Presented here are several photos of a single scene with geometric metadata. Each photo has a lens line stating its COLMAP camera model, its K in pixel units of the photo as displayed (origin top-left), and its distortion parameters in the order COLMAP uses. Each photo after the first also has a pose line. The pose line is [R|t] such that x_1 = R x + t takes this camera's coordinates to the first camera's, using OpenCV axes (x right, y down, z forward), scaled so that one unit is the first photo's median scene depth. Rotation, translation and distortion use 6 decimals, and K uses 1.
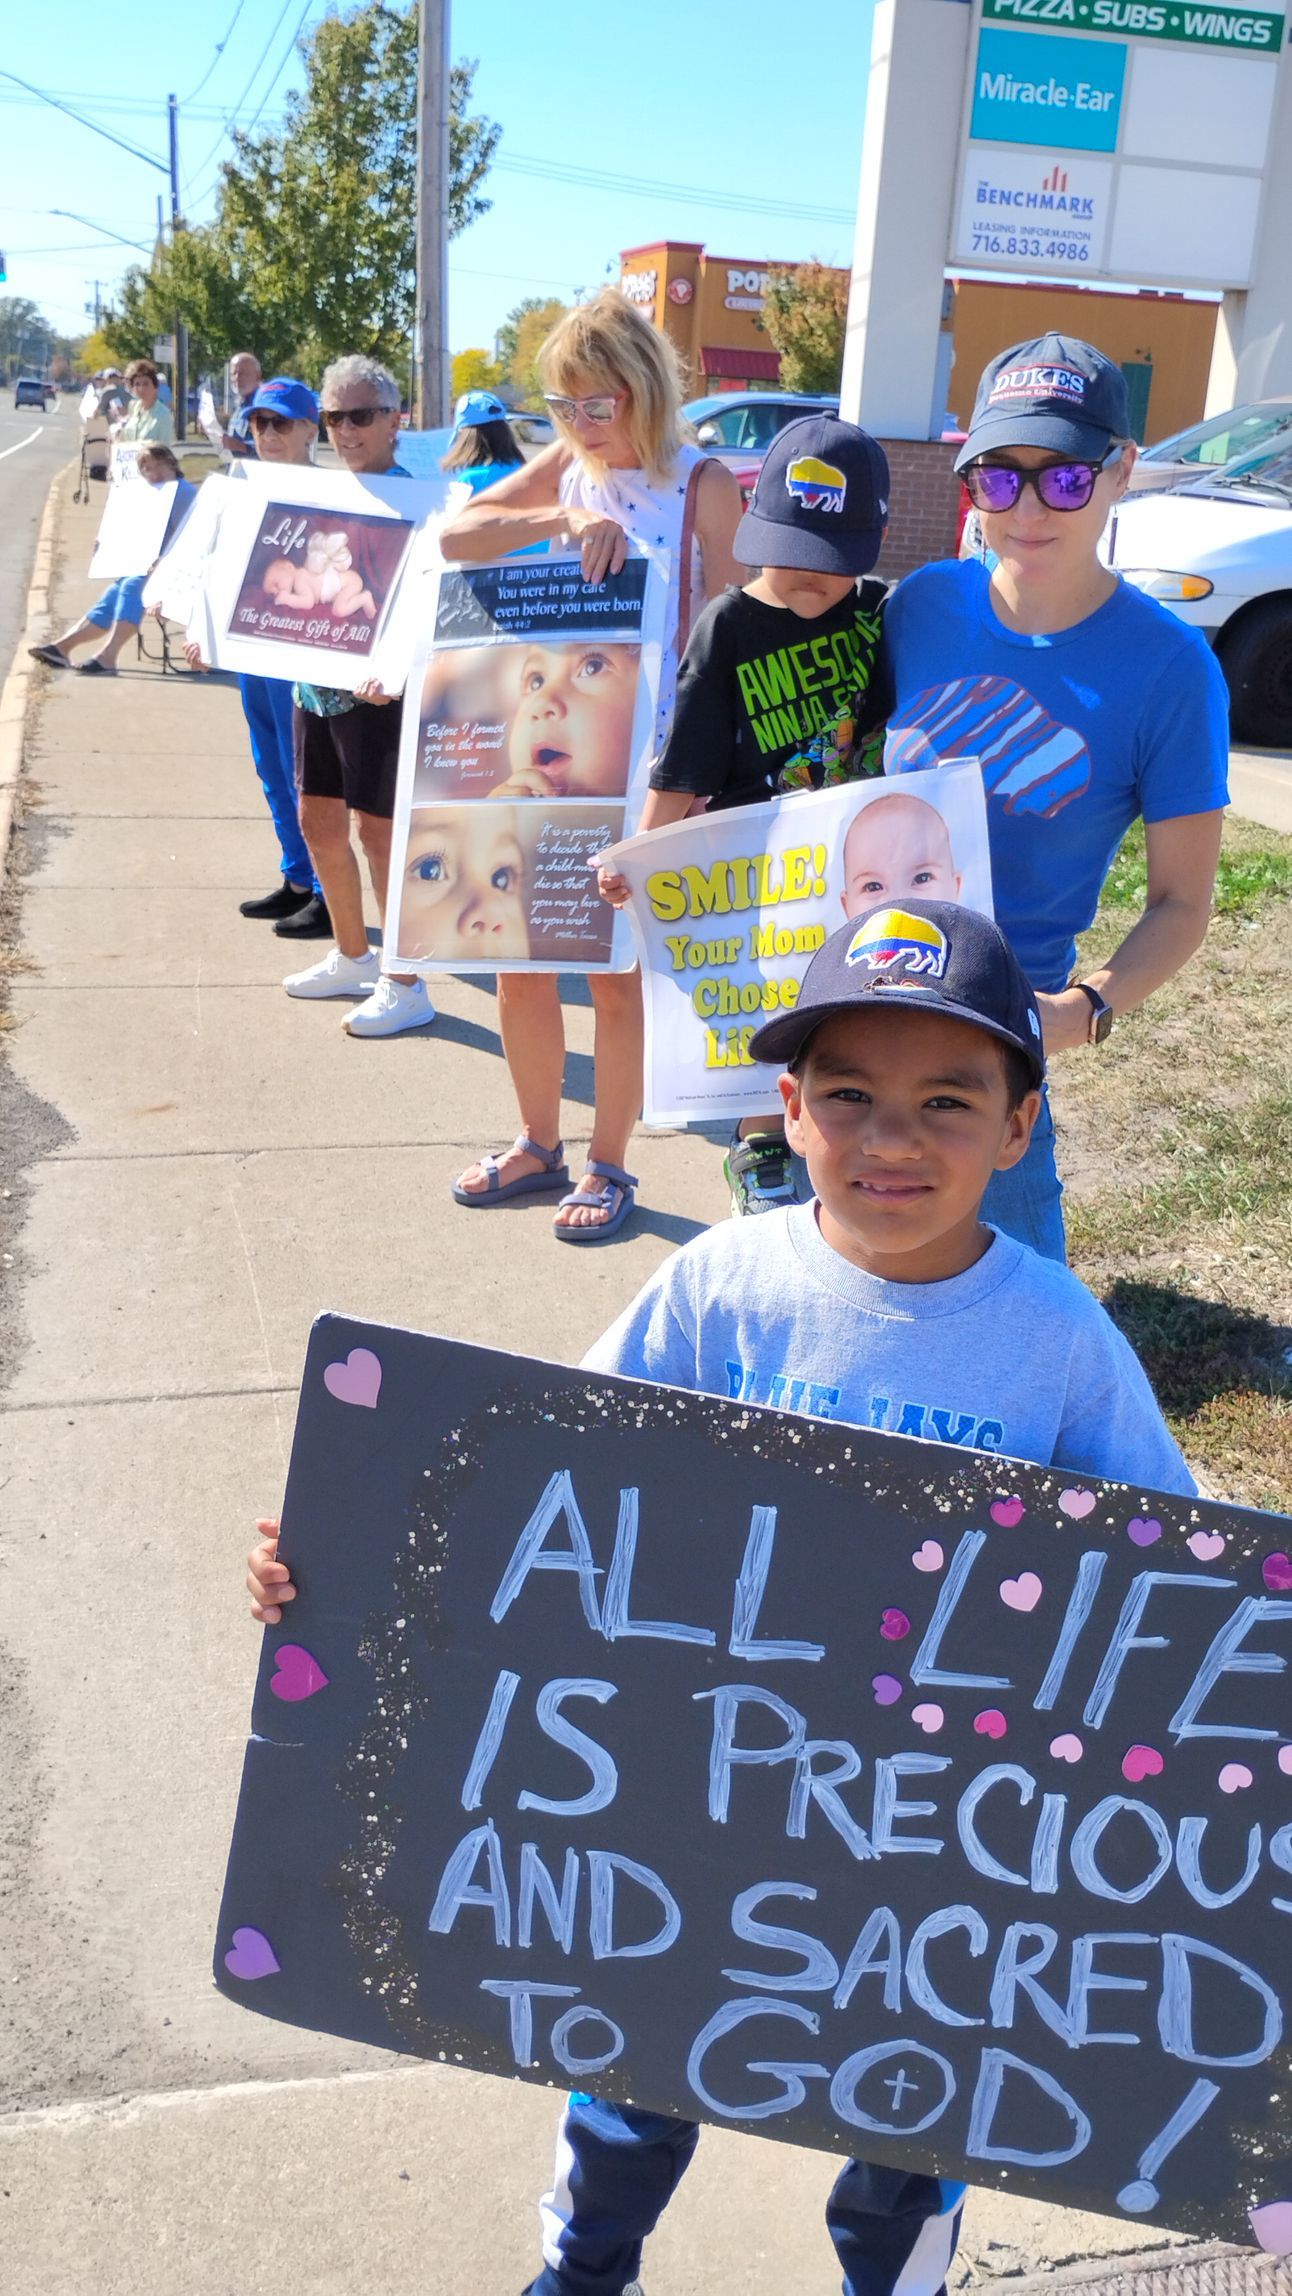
lens RADIAL K [[2185.7, 0, 682.0], [0, 2185.7, 1185.6], [0, 0, 1]] dist [0.013173, -0.005964]
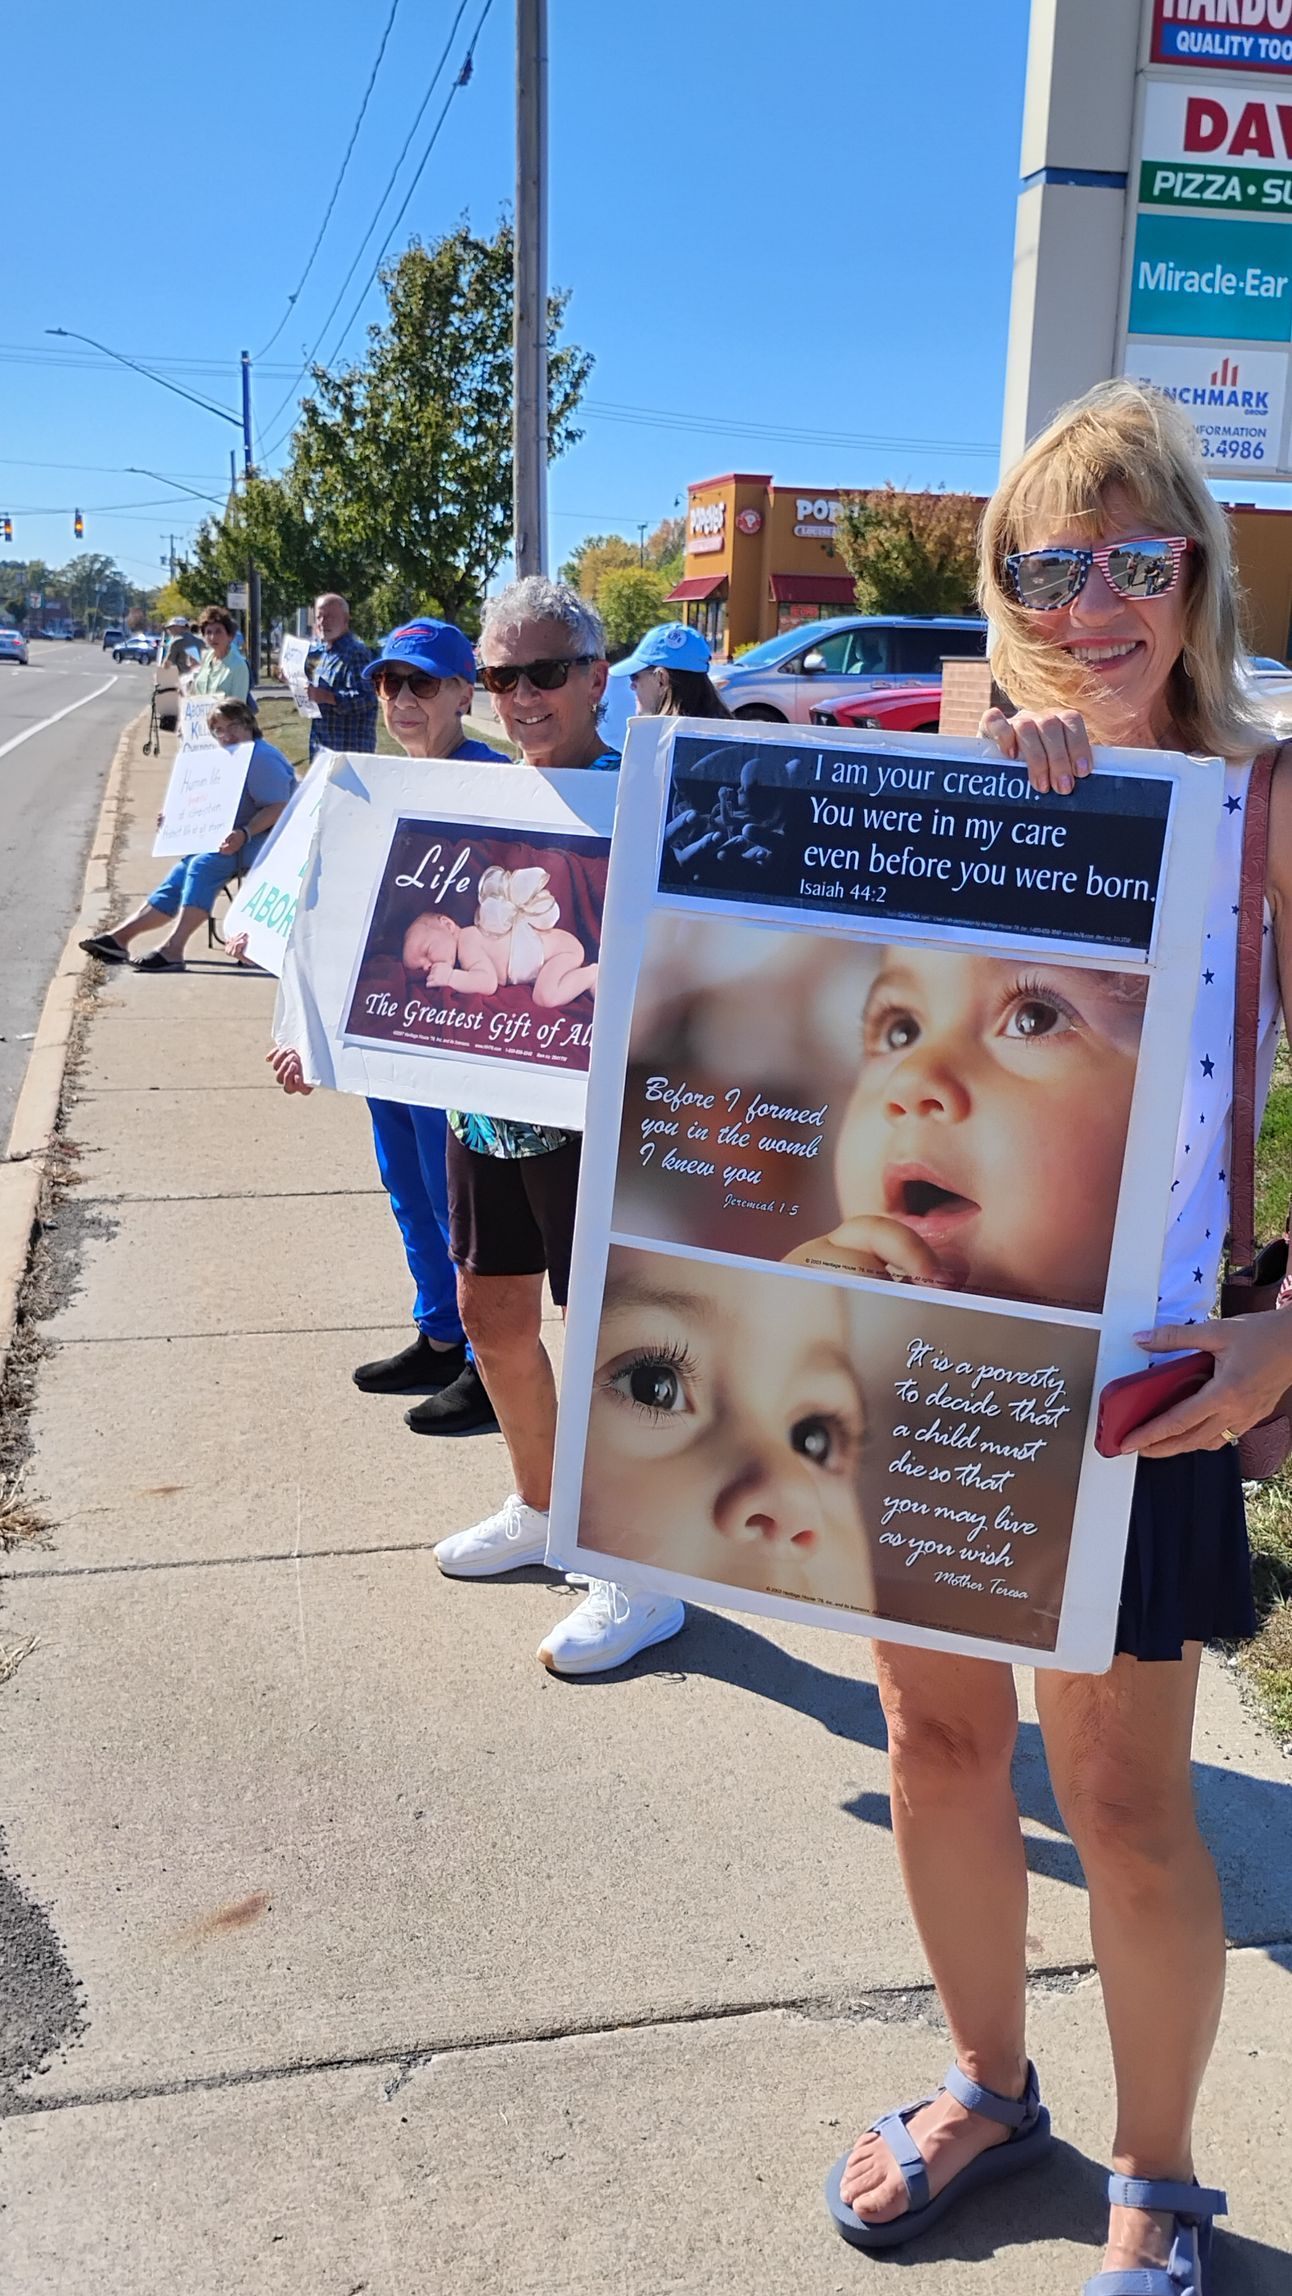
lens RADIAL K [[2231.2, 0, 646.0], [0, 2231.2, 1148.0], [0, 0, 1]] dist [0.012424, 0.071084]
pose [[0.998511, -0.024525, -0.048723, -0.028595], [0.018727, 0.993063, -0.116083, -0.043018], [0.051232, 0.114997, 0.992044, 0.116275]]
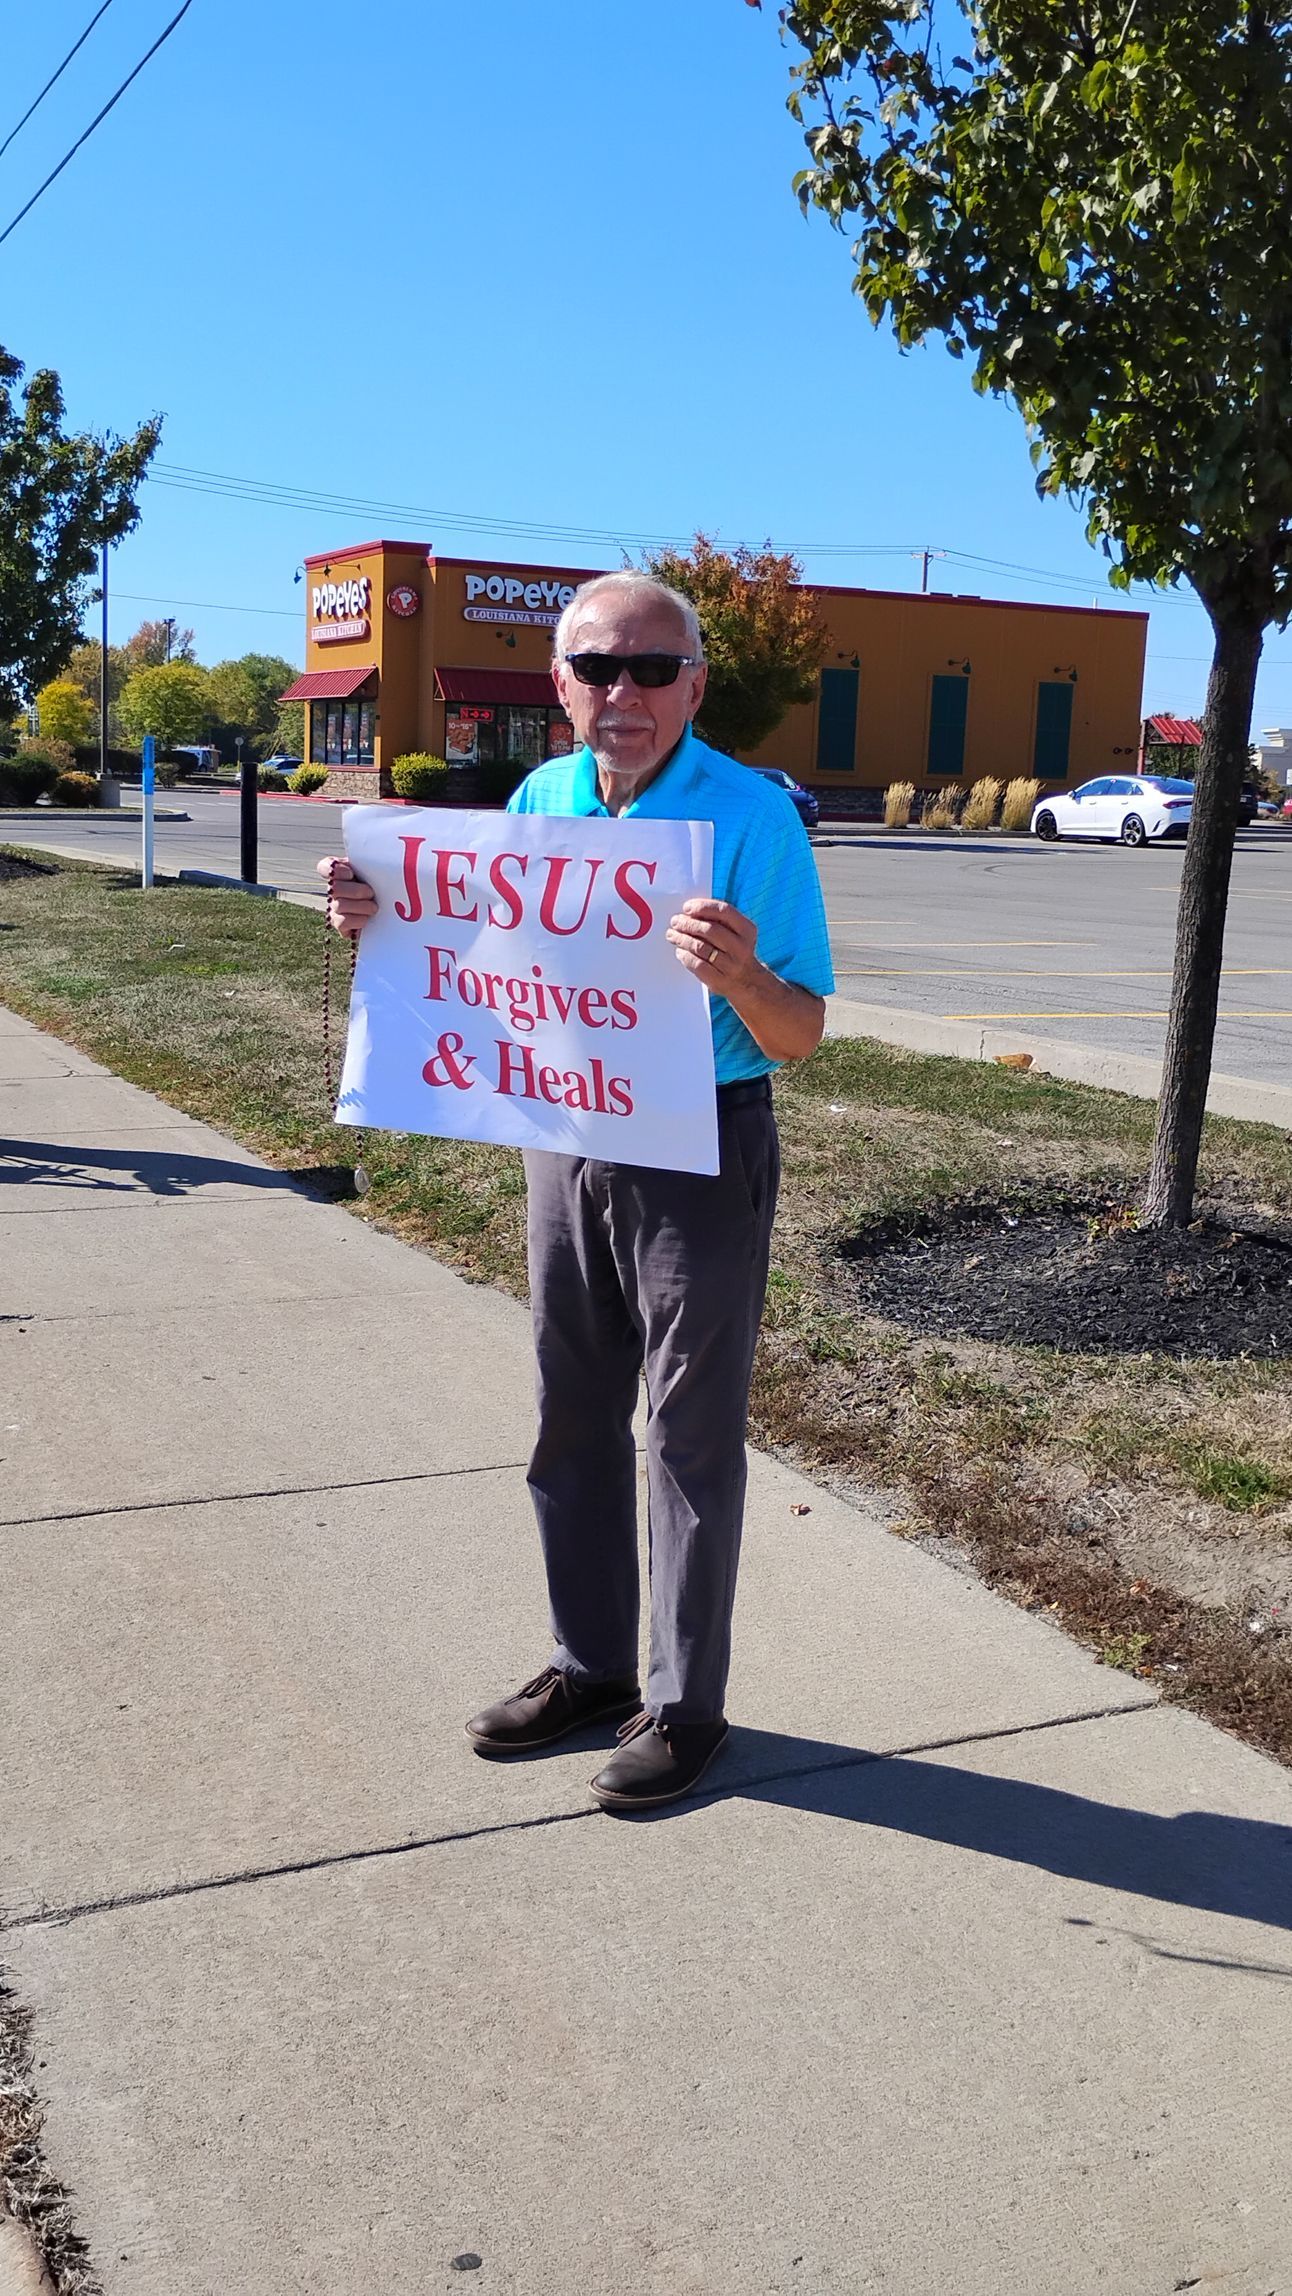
lens RADIAL K [[2295.1, 0, 716.3], [0, 2295.1, 1153.0], [0, 0, 1]] dist [0.015802, 0.030537]
pose [[0.978067, -0.063212, 0.198467, -0.381559], [0.094343, 0.983937, -0.151547, -0.450601], [-0.185699, 0.166947, 0.968320, 1.233644]]
